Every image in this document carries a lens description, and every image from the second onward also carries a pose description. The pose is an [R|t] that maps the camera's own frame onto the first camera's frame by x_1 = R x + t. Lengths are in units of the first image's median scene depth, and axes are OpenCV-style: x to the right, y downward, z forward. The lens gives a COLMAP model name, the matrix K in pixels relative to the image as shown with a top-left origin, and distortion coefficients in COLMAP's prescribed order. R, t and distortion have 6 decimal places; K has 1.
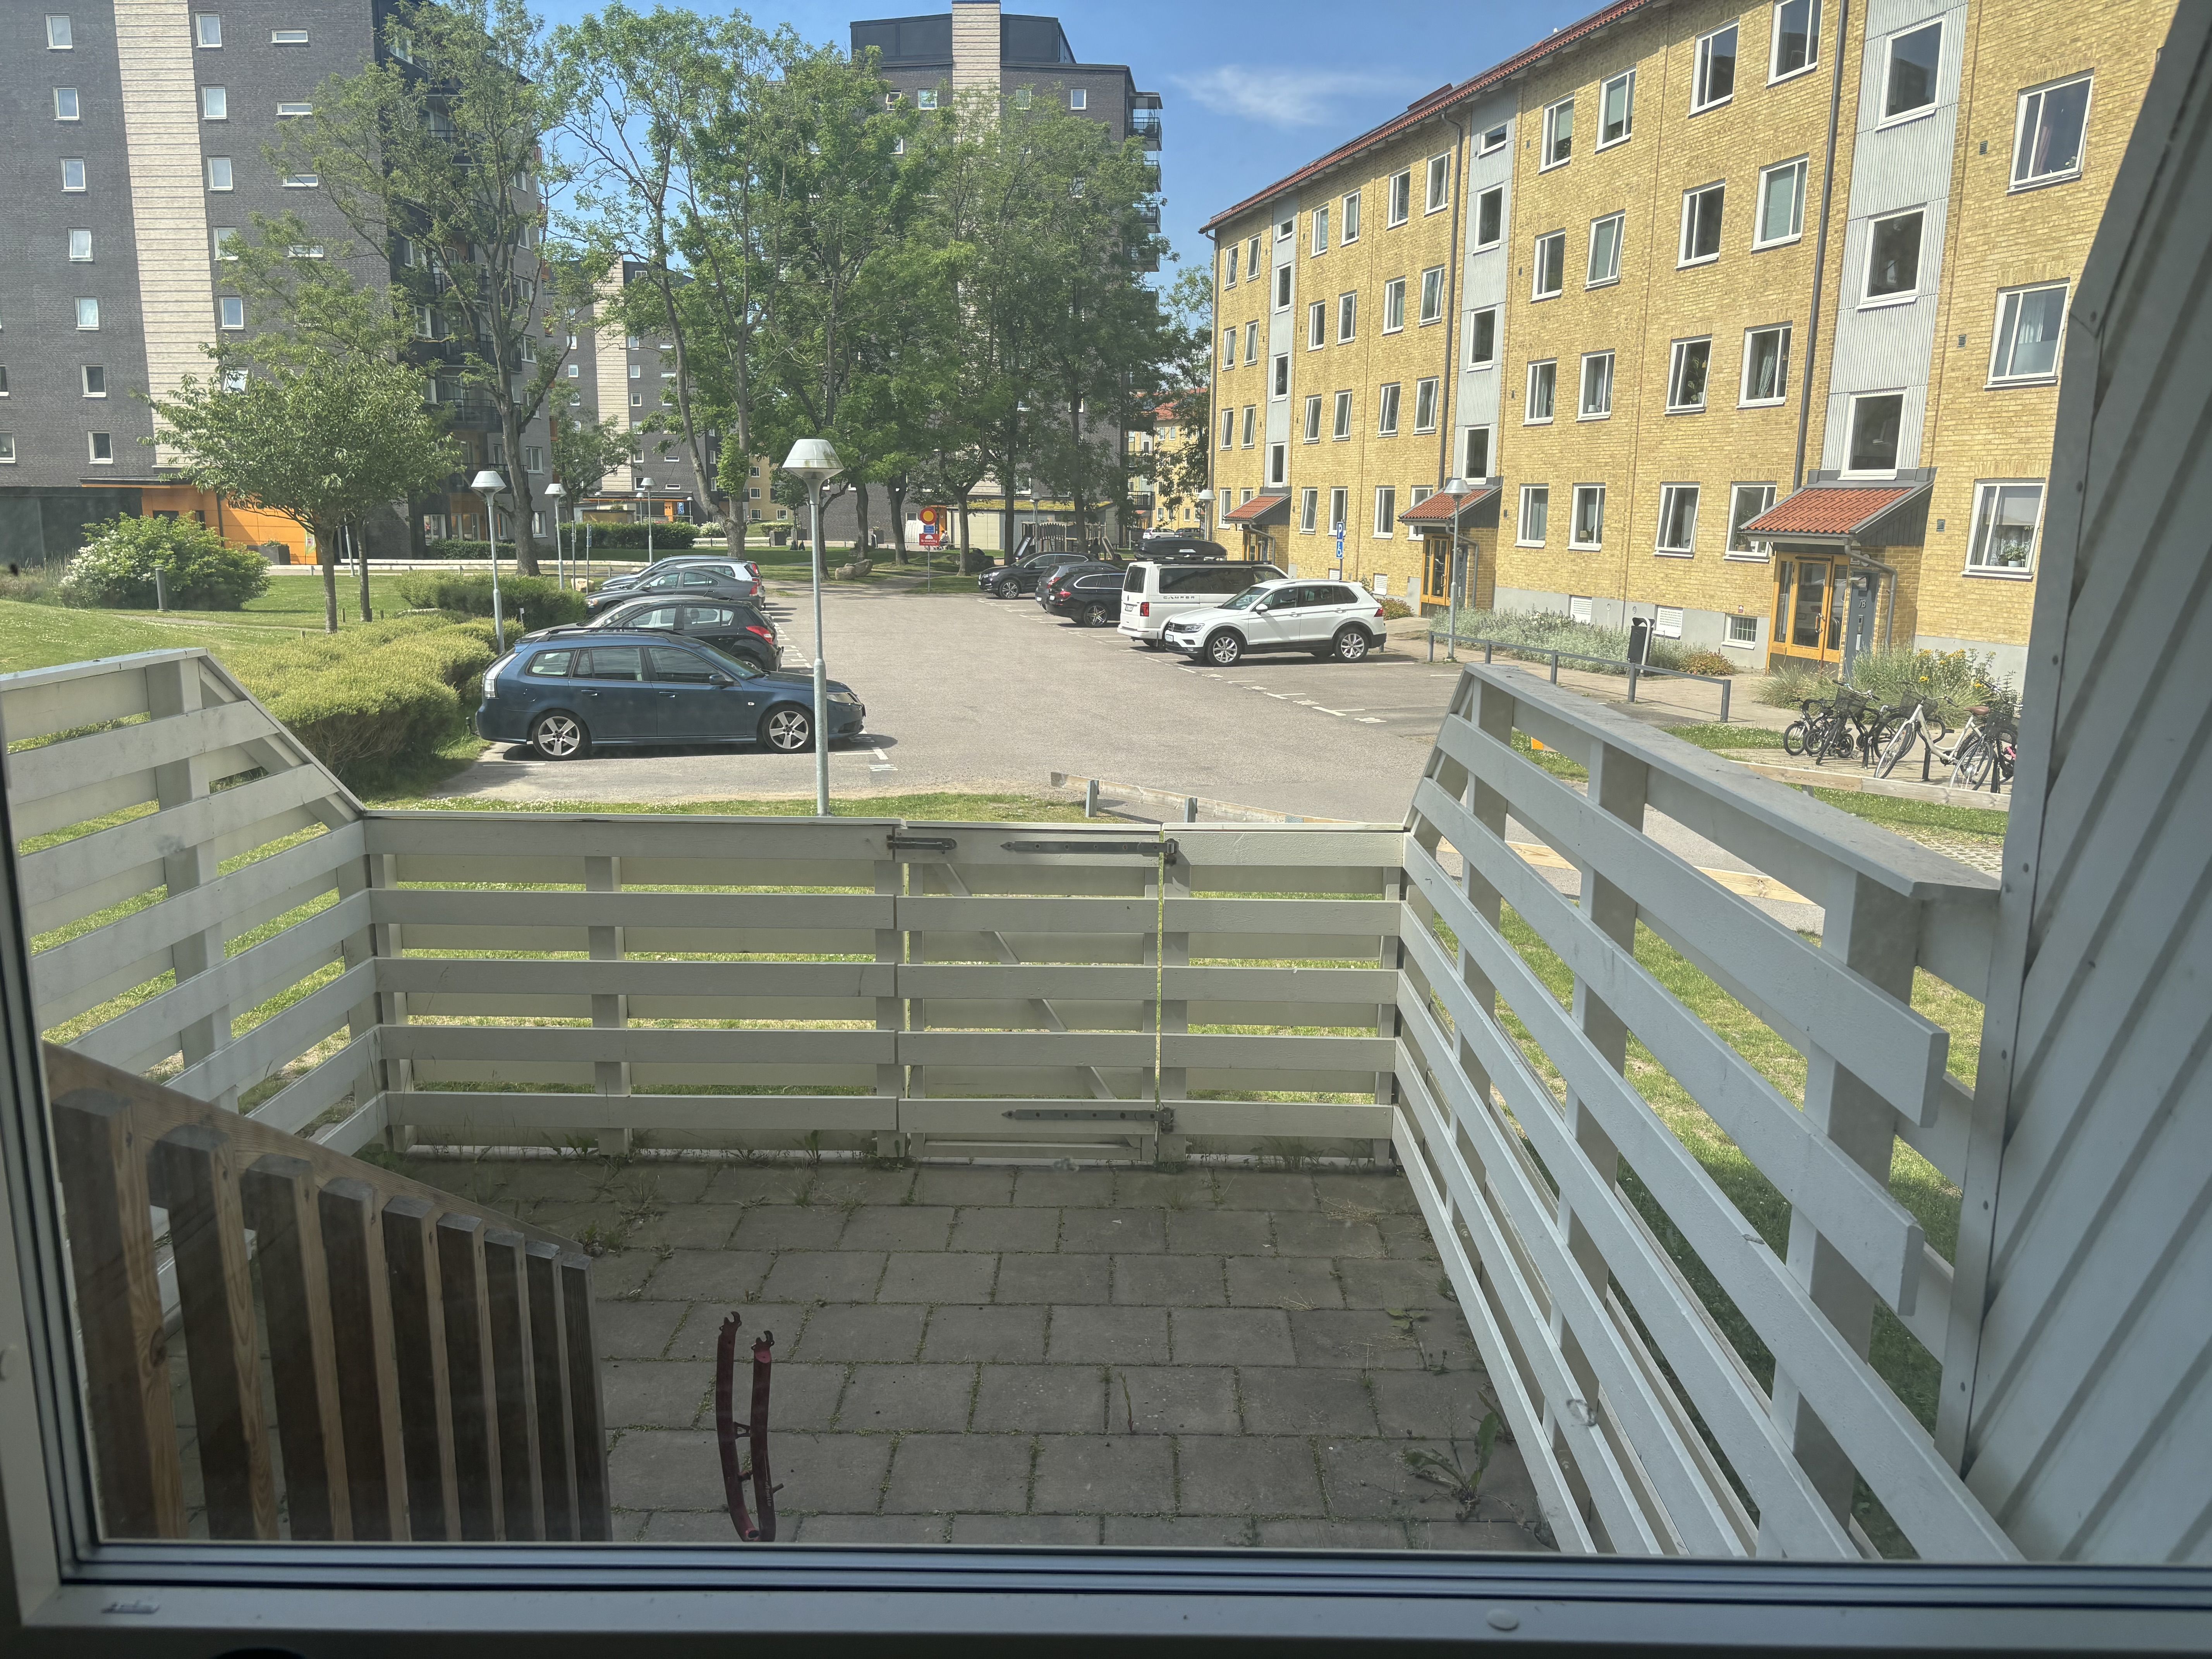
lens RADIAL K [[1657.7, 0, 1104.3], [0, 1657.7, 840.6], [0, 0, 1]] dist [-0.005449, -0.012195]
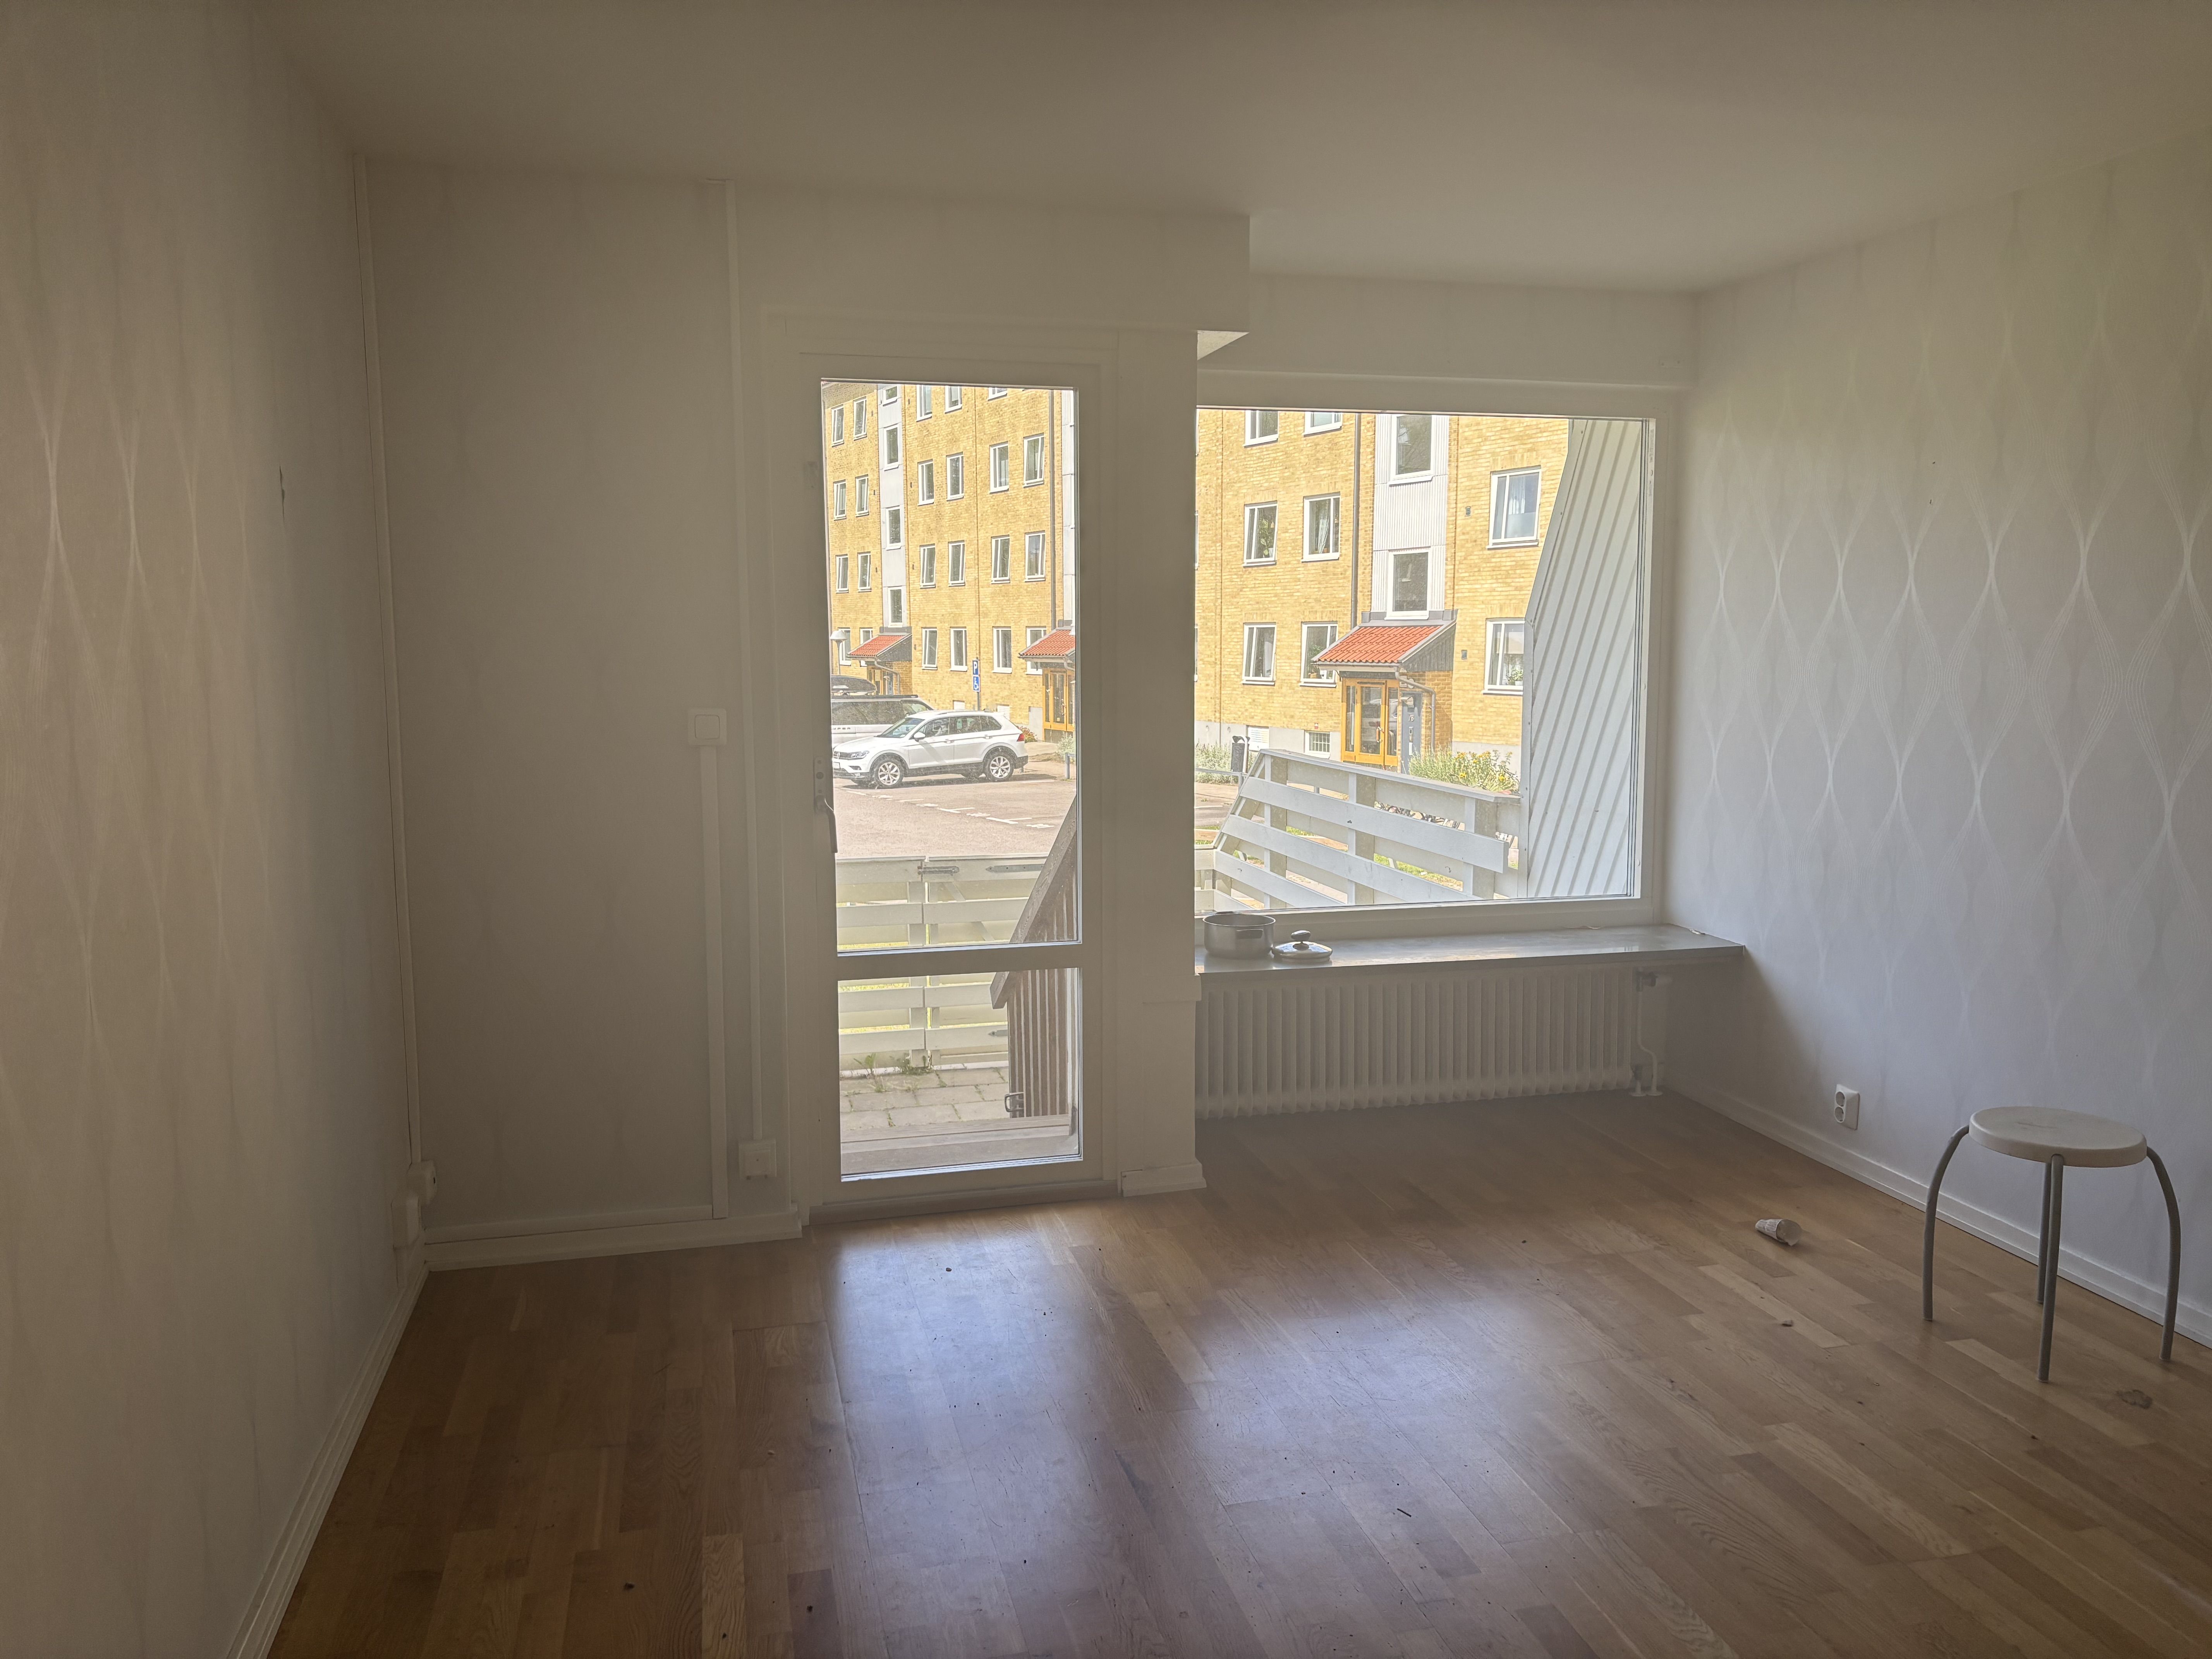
lens RADIAL K [[1657.7, 0, 1115.6], [0, 1657.7, 831.7], [0, 0, 1]] dist [-0.005449, -0.012195]
pose [[0.966510, -0.043799, 0.252864, -0.064992], [0.064774, 0.995061, -0.075224, 0.018225], [-0.248320, 0.089083, 0.964573, -0.119697]]
